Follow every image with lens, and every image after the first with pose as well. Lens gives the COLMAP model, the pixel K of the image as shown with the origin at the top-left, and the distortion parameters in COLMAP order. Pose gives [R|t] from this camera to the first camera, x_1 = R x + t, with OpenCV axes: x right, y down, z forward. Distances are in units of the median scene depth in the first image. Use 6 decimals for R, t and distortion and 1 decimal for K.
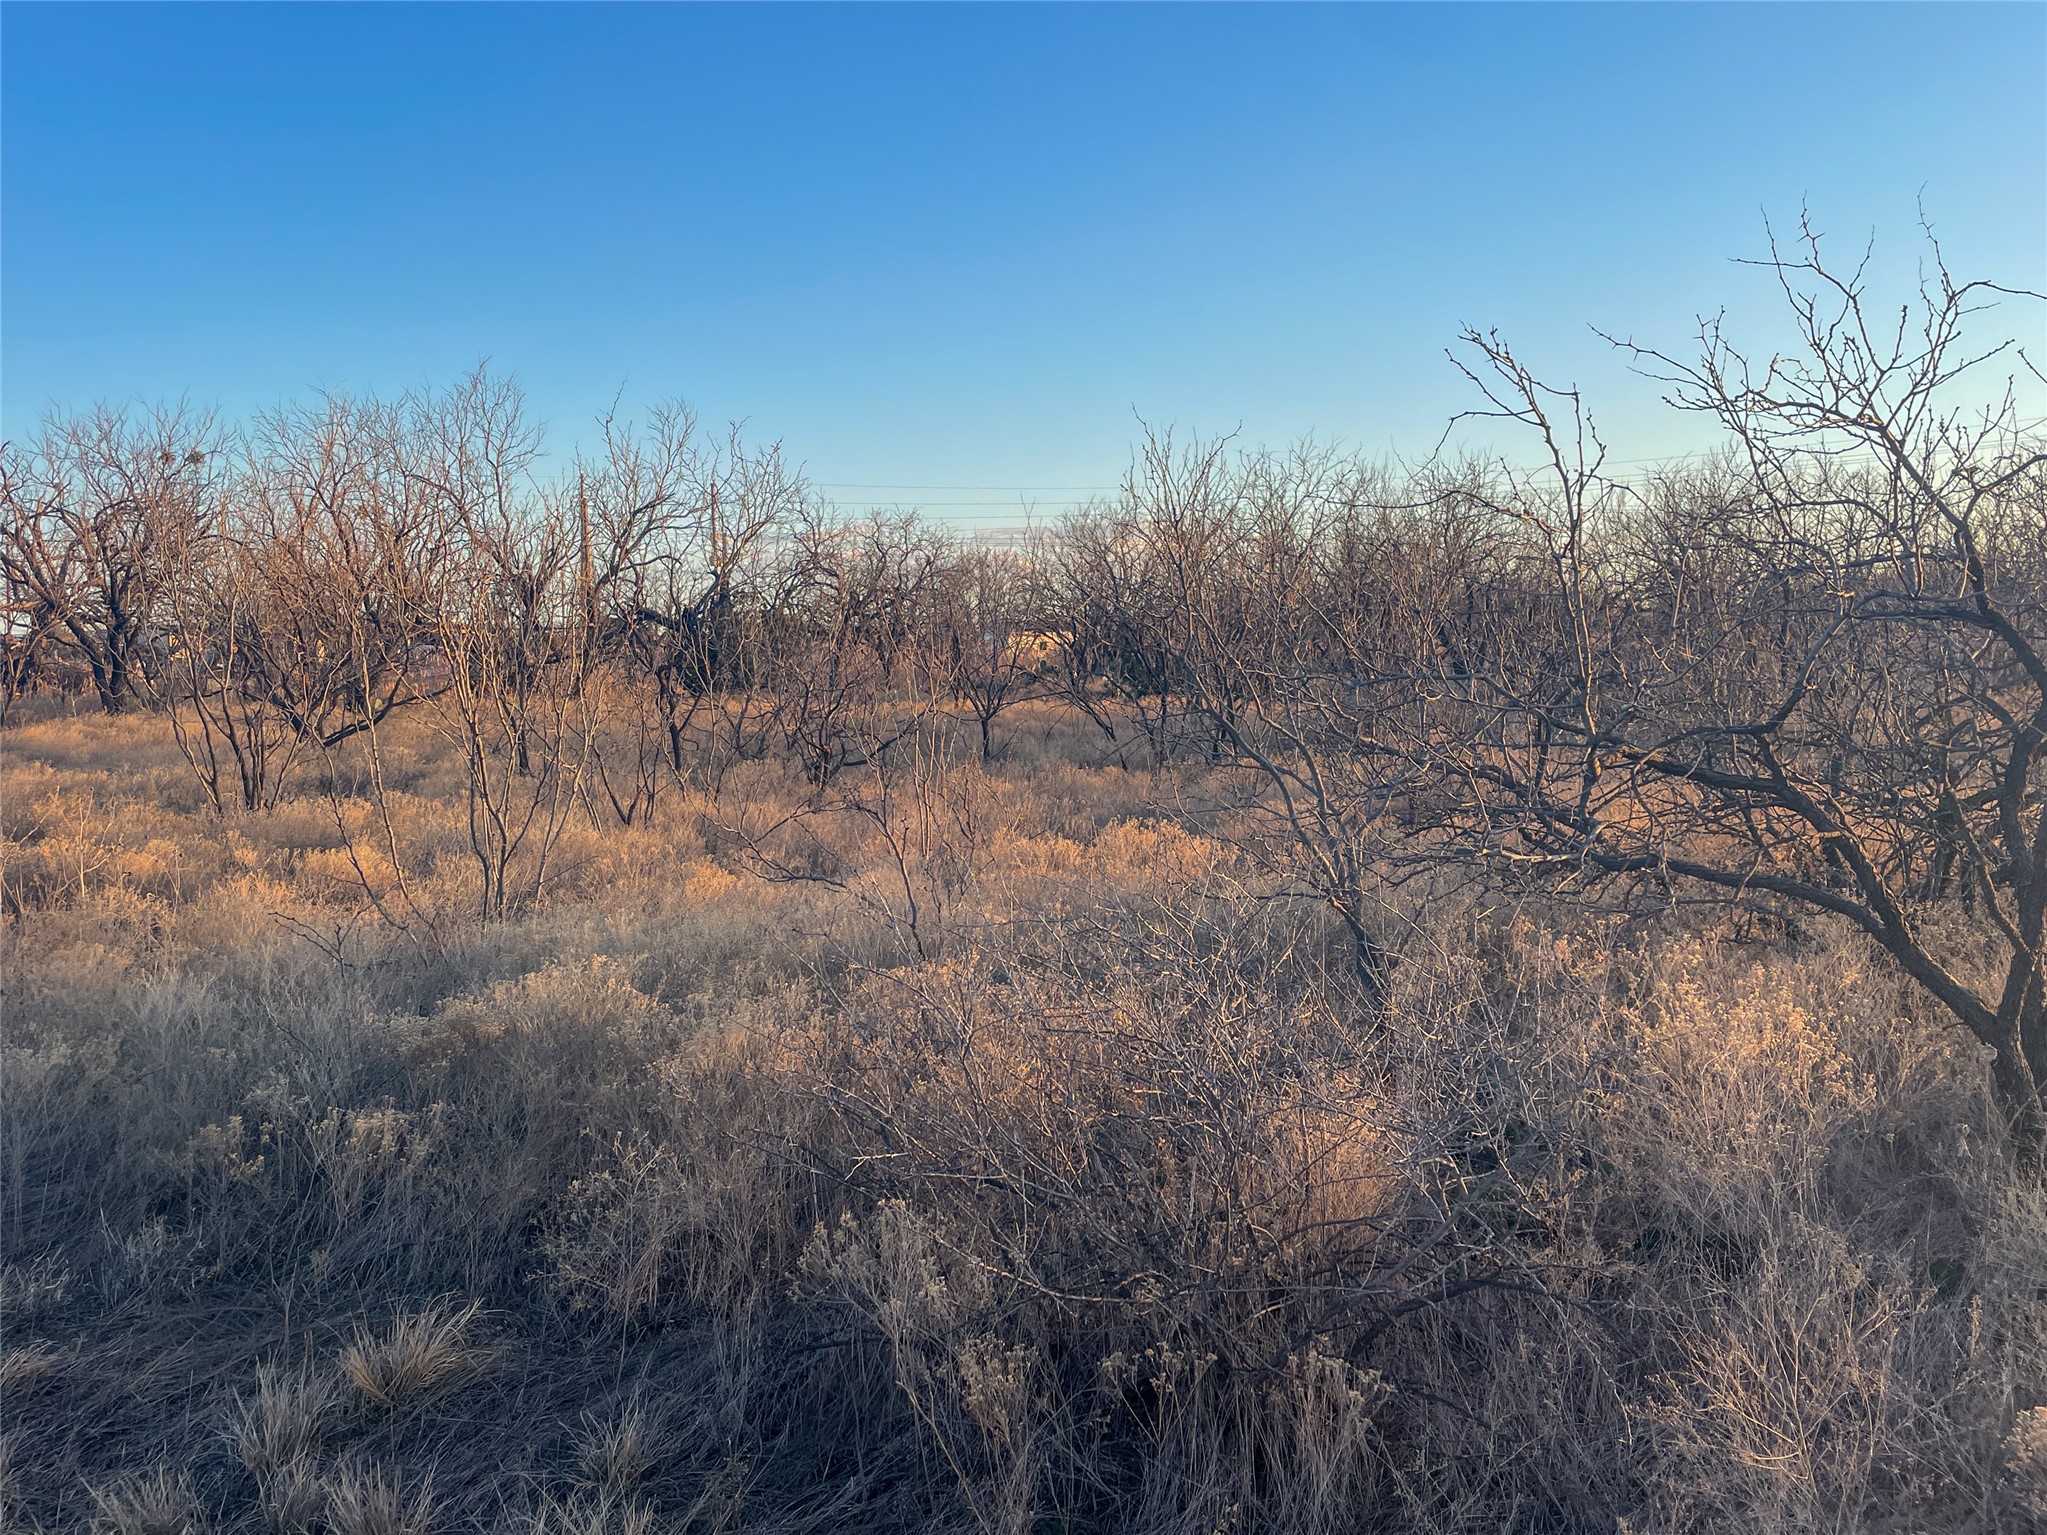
lens RADIAL K [[1614.1, 0, 1023.5], [0, 1614.1, 767.5], [0, 0, 1]] dist [0.084888, -0.108271]
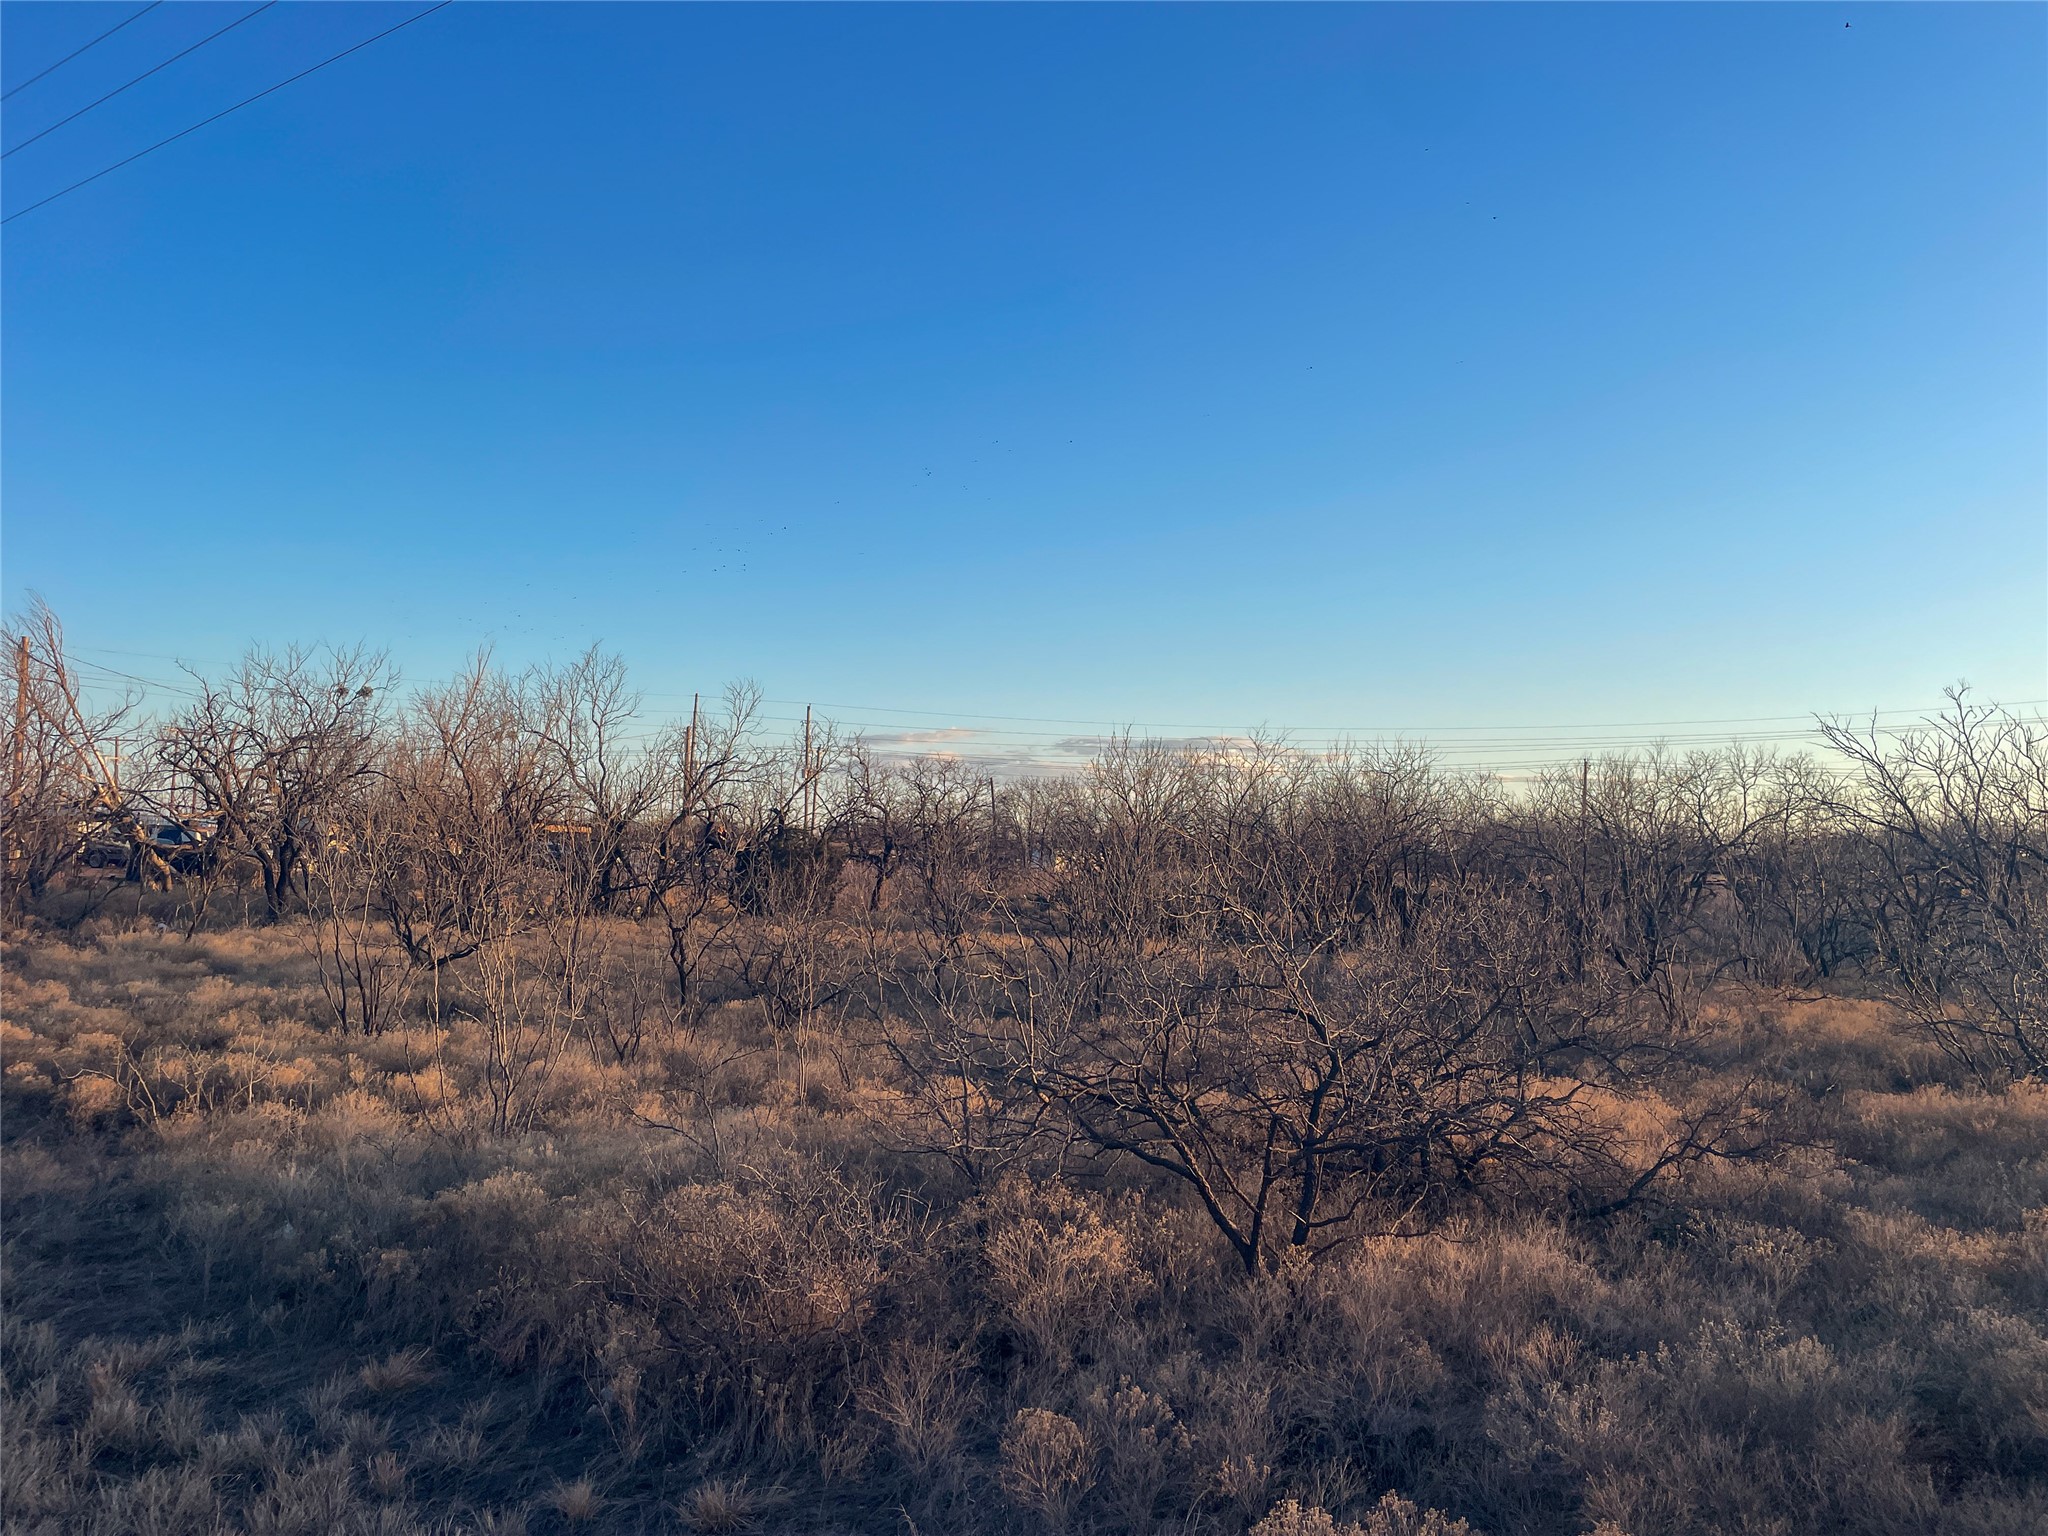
lens RADIAL K [[1581.7, 0, 1080.7], [0, 1581.7, 773.3], [0, 0, 1]] dist [0.078552, -0.108533]
pose [[0.998154, 0.042566, -0.043319, 0.233157], [-0.046934, 0.993324, -0.105378, -0.093086], [0.038544, 0.107216, 0.993488, -0.451001]]
